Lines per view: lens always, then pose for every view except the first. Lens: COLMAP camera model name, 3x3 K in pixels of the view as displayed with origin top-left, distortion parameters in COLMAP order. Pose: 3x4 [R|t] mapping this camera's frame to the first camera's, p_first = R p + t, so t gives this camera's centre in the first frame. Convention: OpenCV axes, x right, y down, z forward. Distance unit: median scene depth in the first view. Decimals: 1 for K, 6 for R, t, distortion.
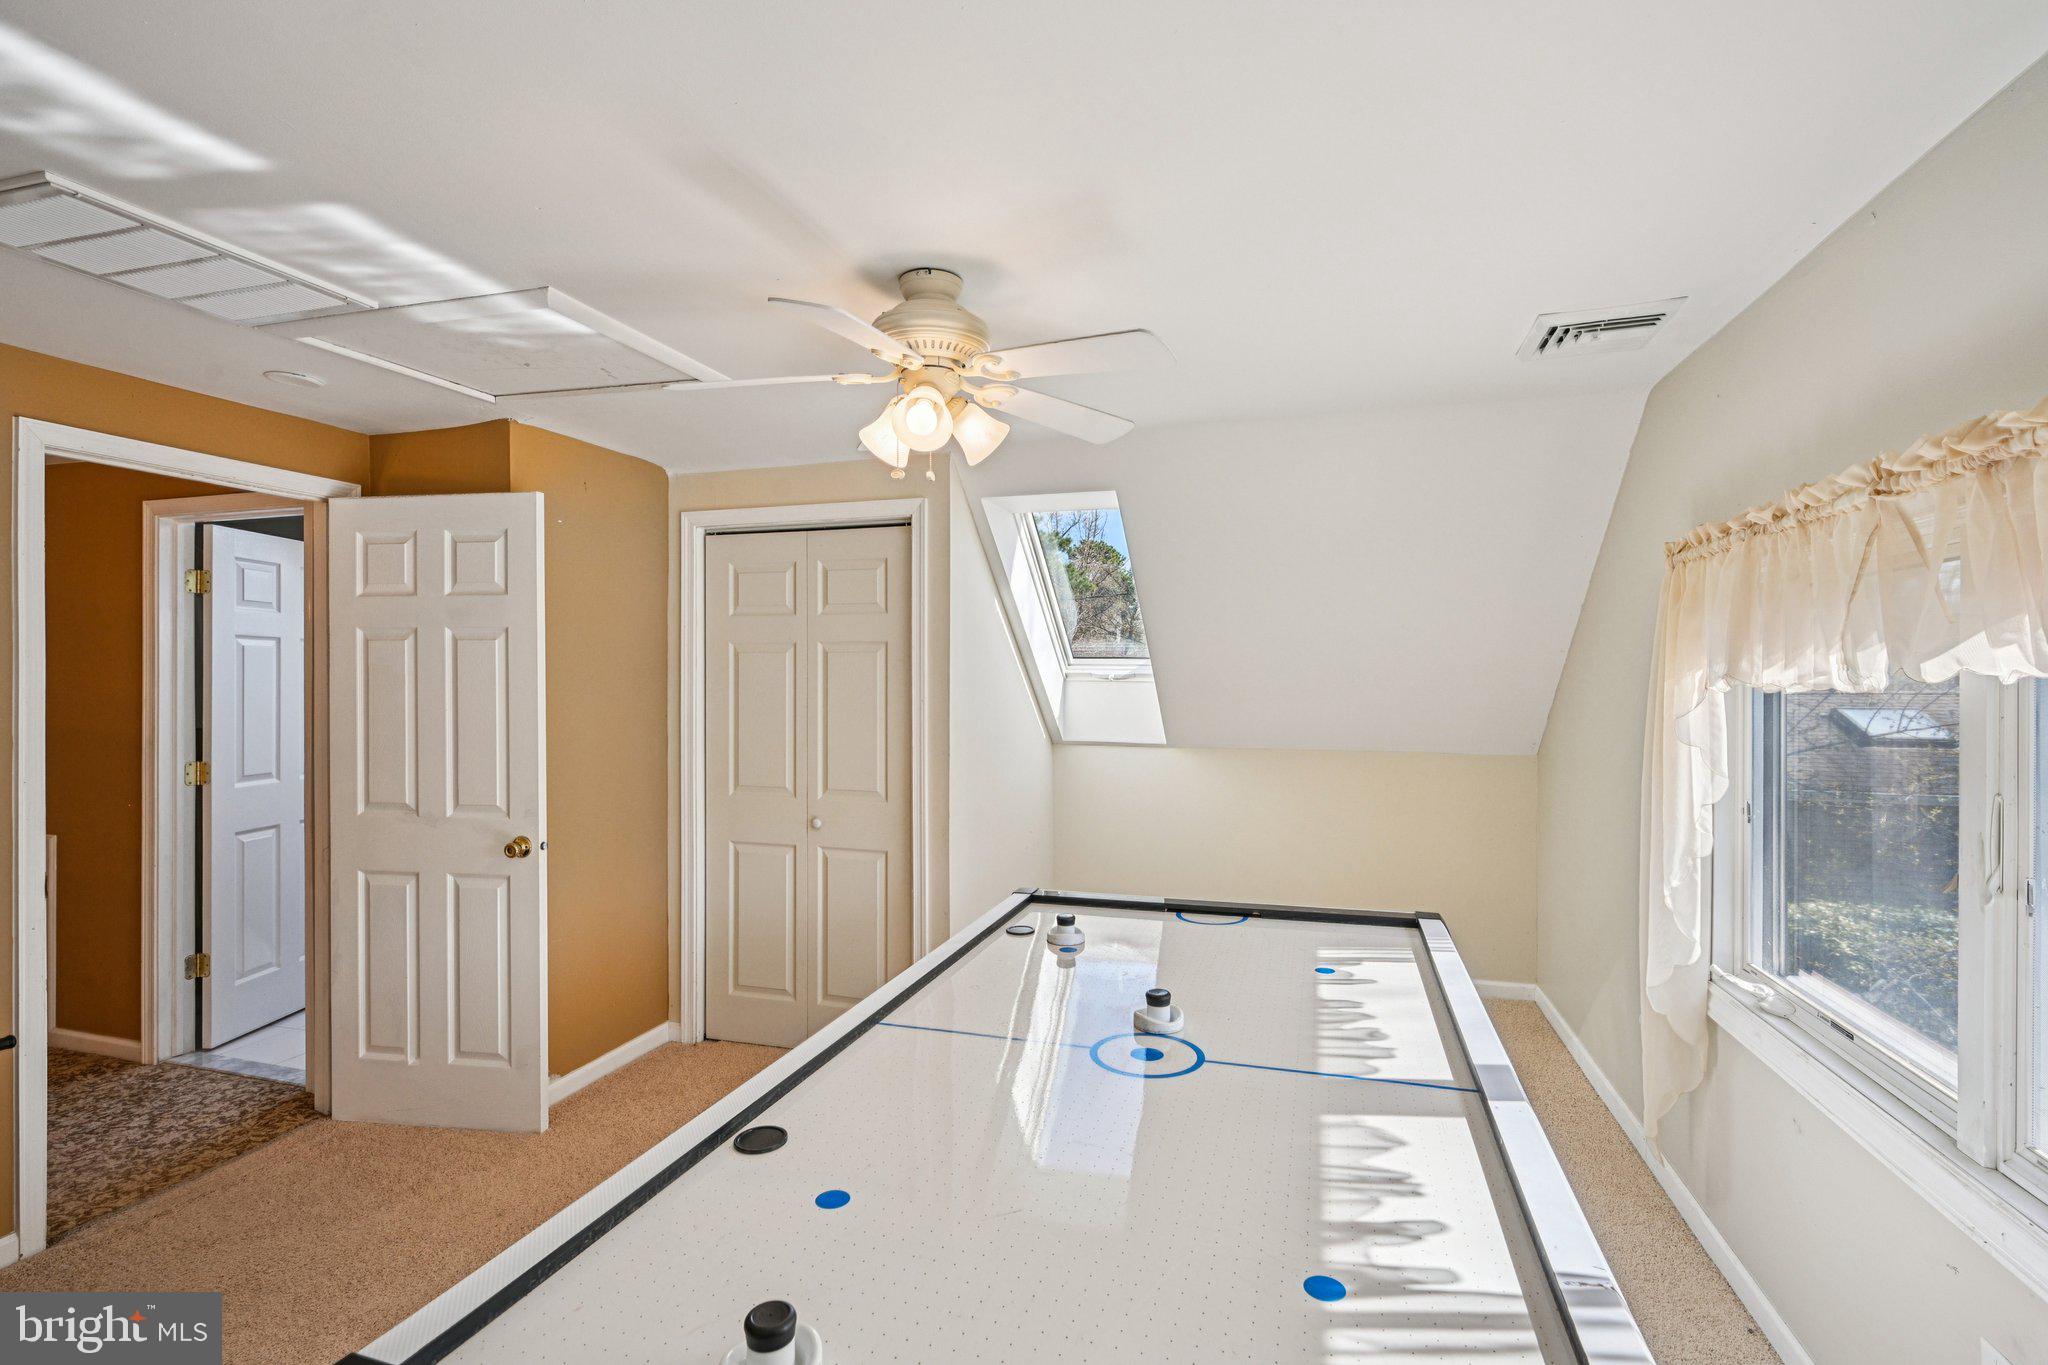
lens RADIAL K [[924.0, 0, 1029.6], [0, 924.0, 674.9], [0, 0, 1]] dist [-0.000224, 0.000933]
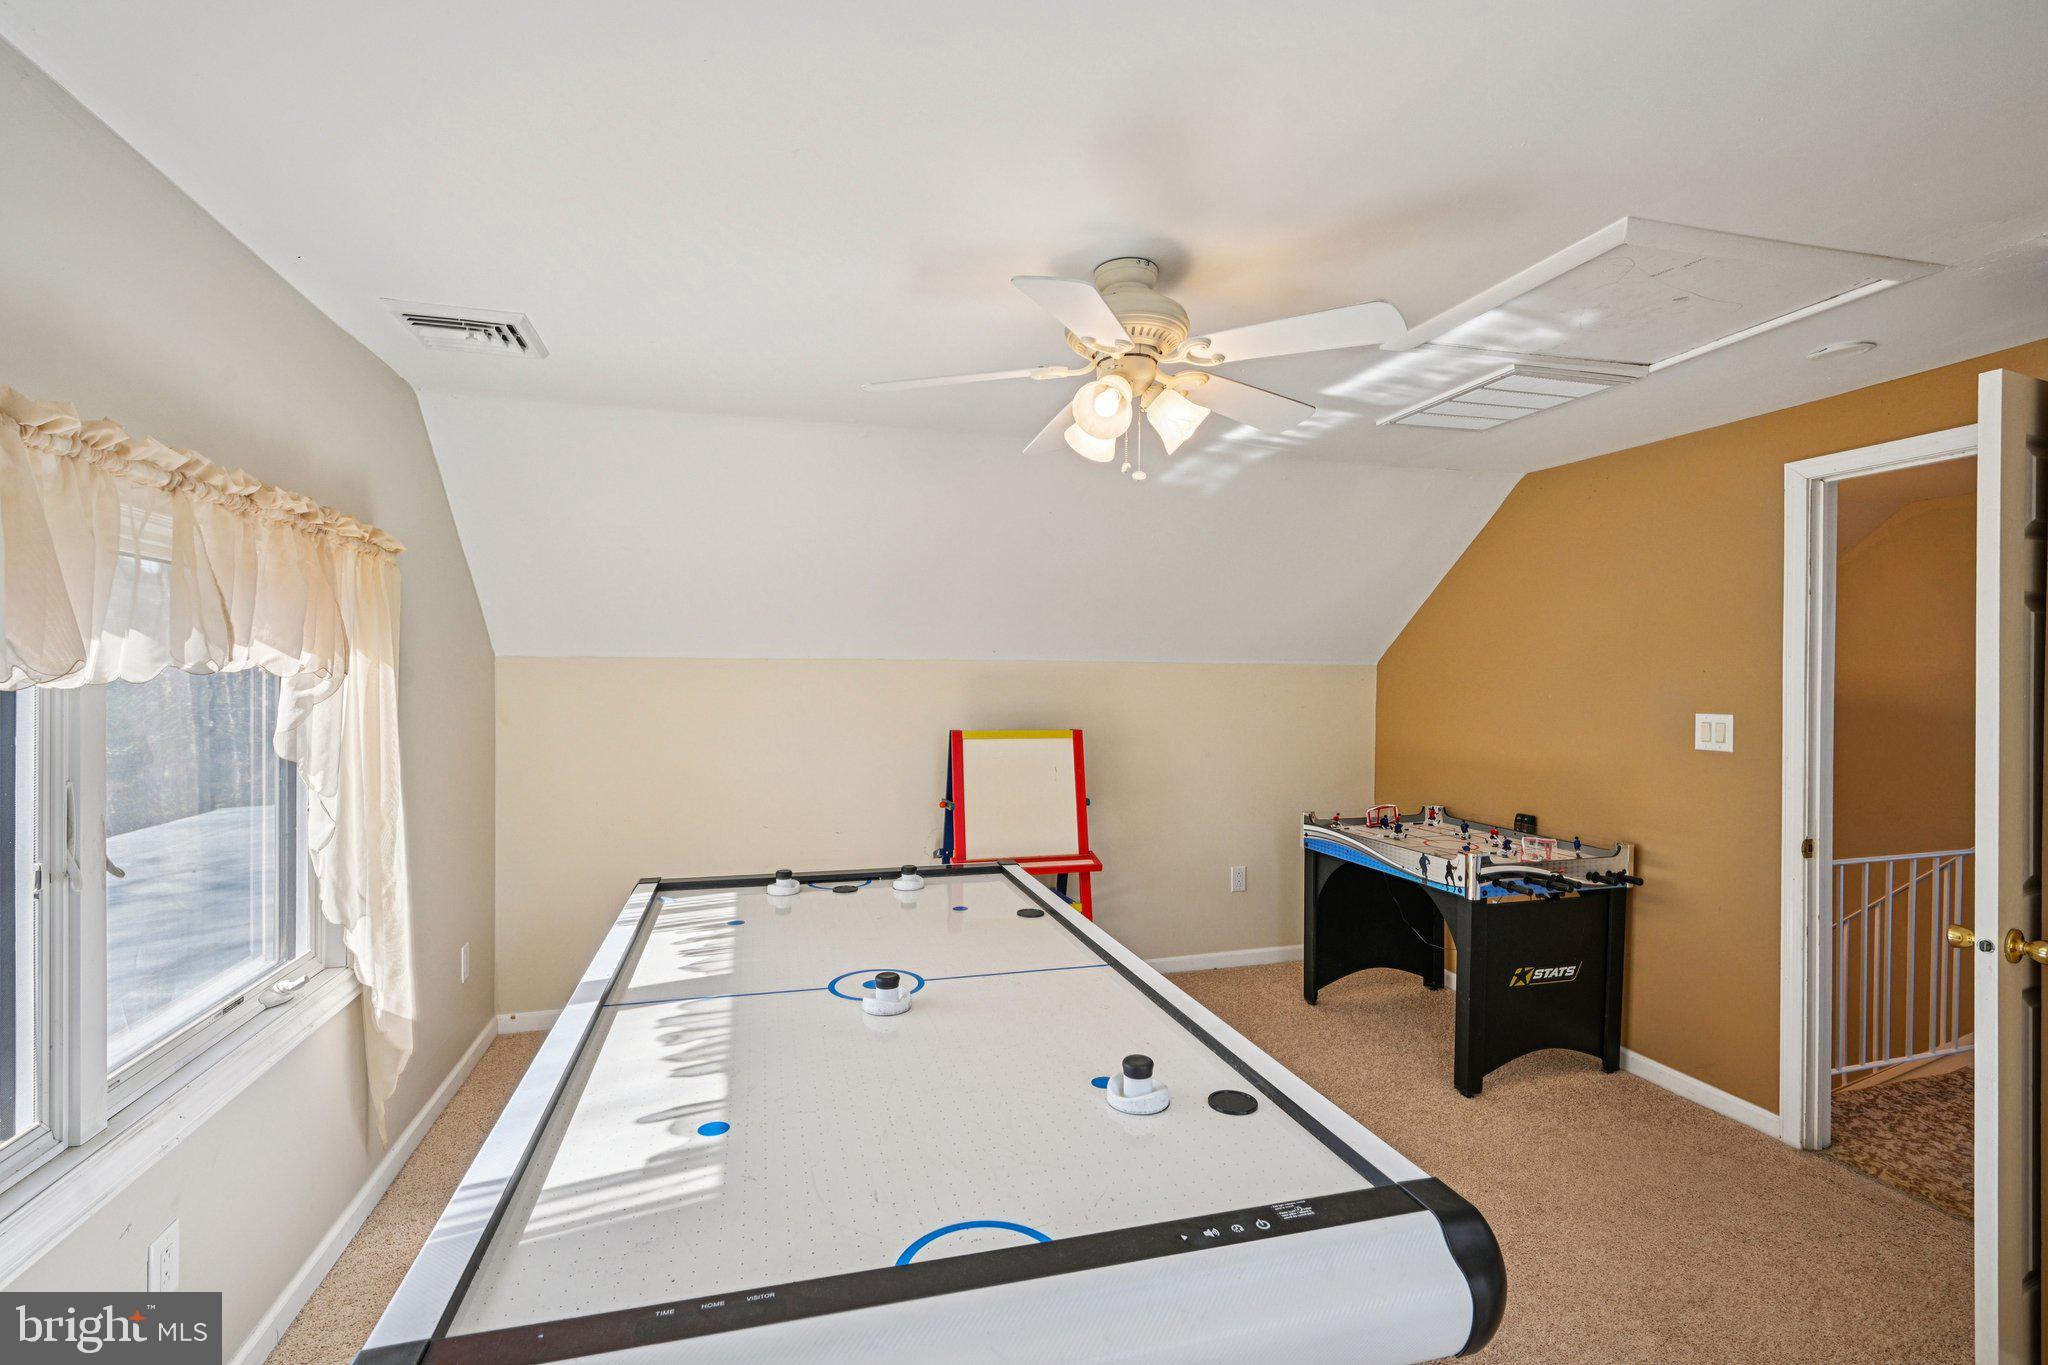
lens RADIAL K [[924.0, 0, 1029.6], [0, 924.0, 674.9], [0, 0, 1]] dist [-0.000224, 0.000933]
pose [[-0.831226, -0.000722, -0.555935, 0.608041], [-0.000525, 1.000000, -0.000515, 0.006254], [0.555935, -0.000136, -0.831226, 2.042218]]
